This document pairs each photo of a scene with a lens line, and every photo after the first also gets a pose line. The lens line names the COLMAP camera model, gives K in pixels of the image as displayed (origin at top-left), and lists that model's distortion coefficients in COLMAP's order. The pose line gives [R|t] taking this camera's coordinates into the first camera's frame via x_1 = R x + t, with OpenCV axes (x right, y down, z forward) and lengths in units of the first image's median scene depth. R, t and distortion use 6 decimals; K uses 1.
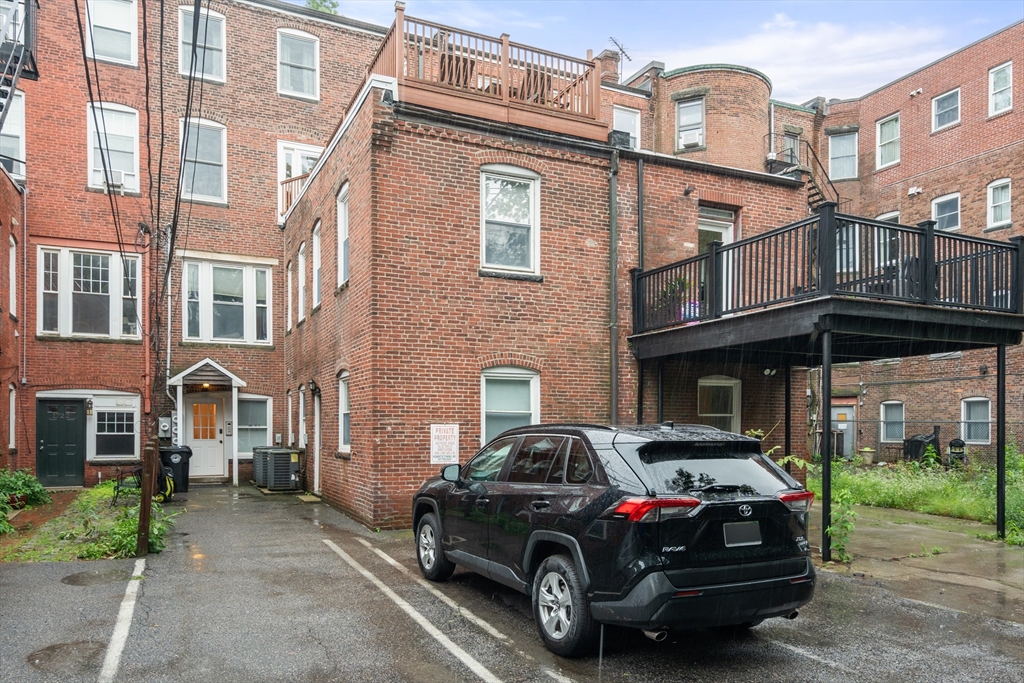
lens RADIAL K [[721.7, 0, 494.6], [0, 721.7, 450.8], [0, 0, 1]] dist [-0.002742, -0.000817]
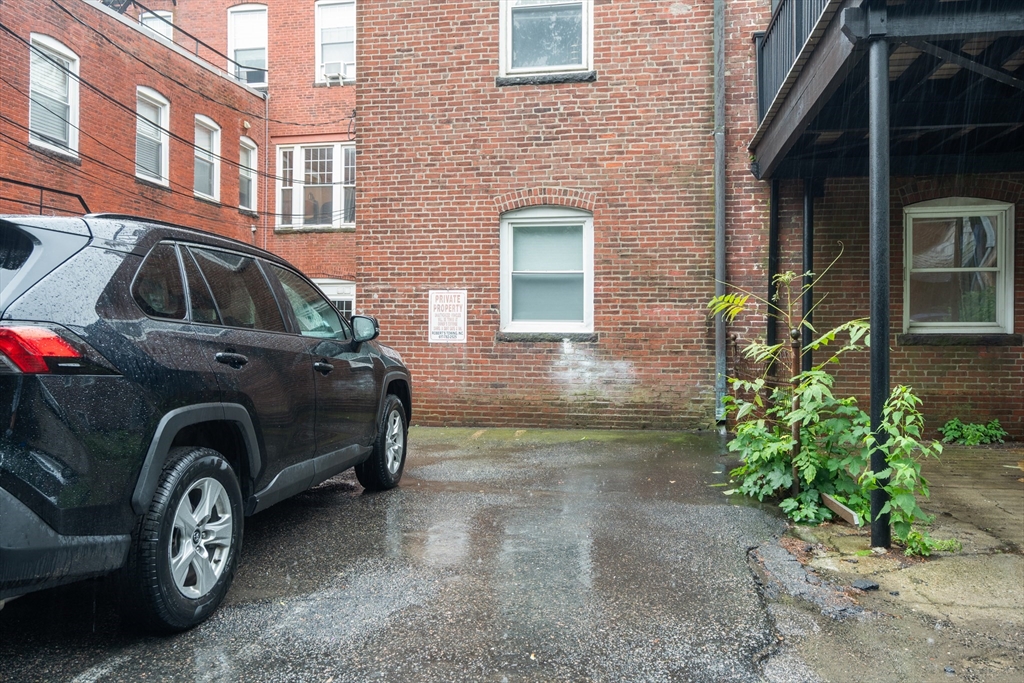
lens RADIAL K [[803.3, 0, 511.4], [0, 803.3, 330.9], [0, 0, 1]] dist [-0.001650, -0.001732]
pose [[0.815905, 0.009183, -0.578114, 0.469377], [-0.018933, 0.999762, -0.010840, 0.013518], [0.577876, 0.019790, 0.815884, 0.358812]]
